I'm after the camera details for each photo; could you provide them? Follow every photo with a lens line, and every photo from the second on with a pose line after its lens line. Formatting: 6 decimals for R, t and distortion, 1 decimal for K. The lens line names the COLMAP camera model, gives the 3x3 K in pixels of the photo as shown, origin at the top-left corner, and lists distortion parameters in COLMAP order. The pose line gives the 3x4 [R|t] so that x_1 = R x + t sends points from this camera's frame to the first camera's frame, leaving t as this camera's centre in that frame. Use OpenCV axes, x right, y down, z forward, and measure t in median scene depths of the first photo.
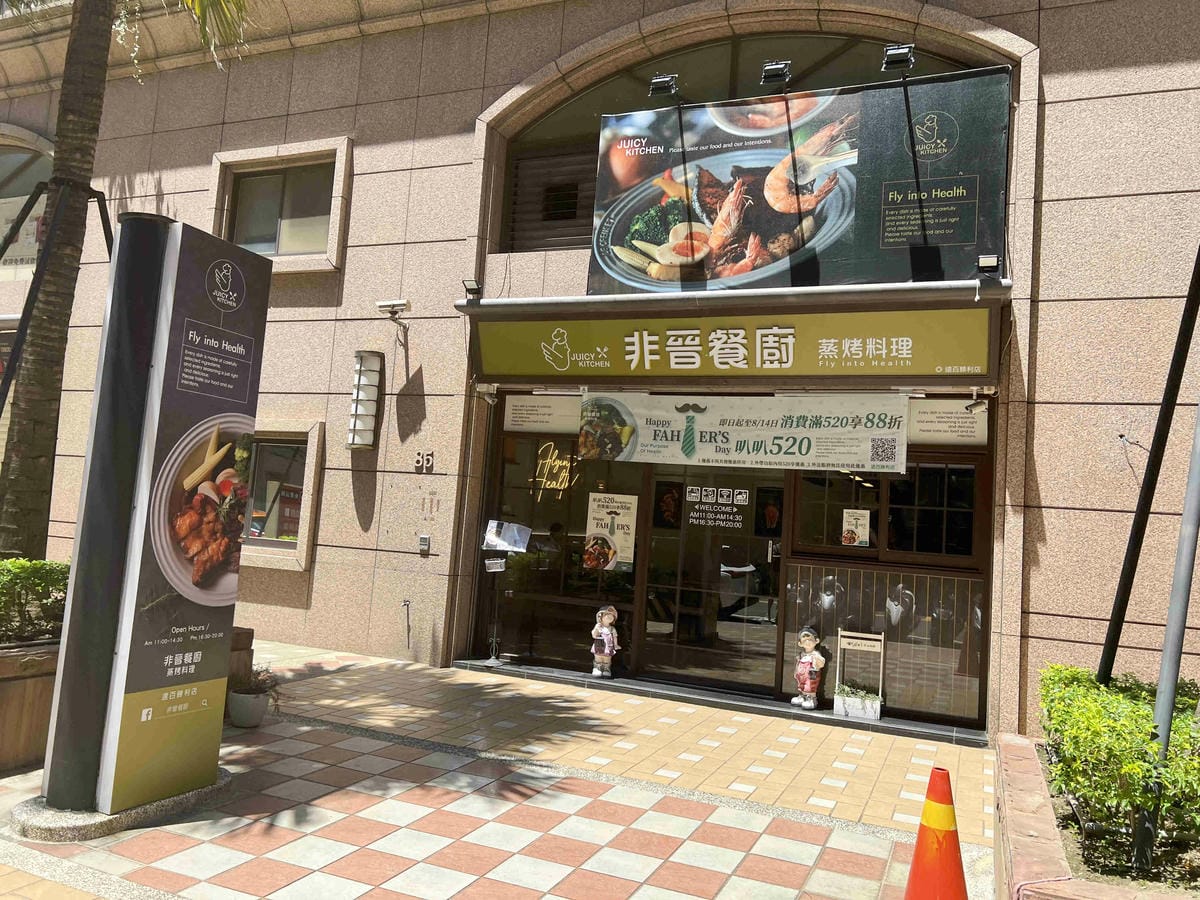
lens RADIAL K [[894.6, 0, 603.0], [0, 894.6, 441.2], [0, 0, 1]] dist [0.118078, -0.175939]
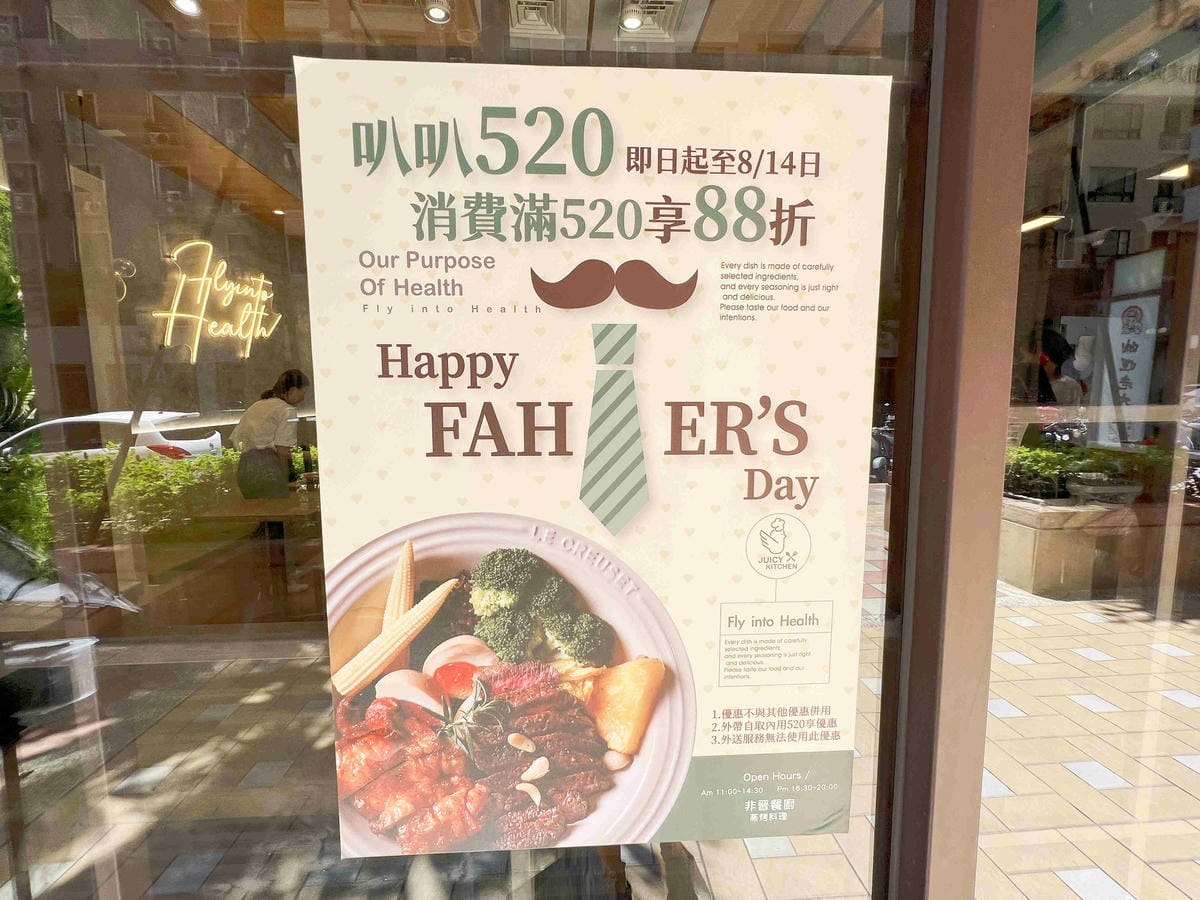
lens RADIAL K [[561.1, 0, 600.0], [0, 561.1, 450.0], [0, 0, 1]] dist [-0.002547, -0.000369]
pose [[0.891619, -0.131754, 0.433193, -0.018798], [0.036205, 0.974410, 0.221843, 0.091269], [-0.451336, -0.182116, 0.873573, 1.031177]]
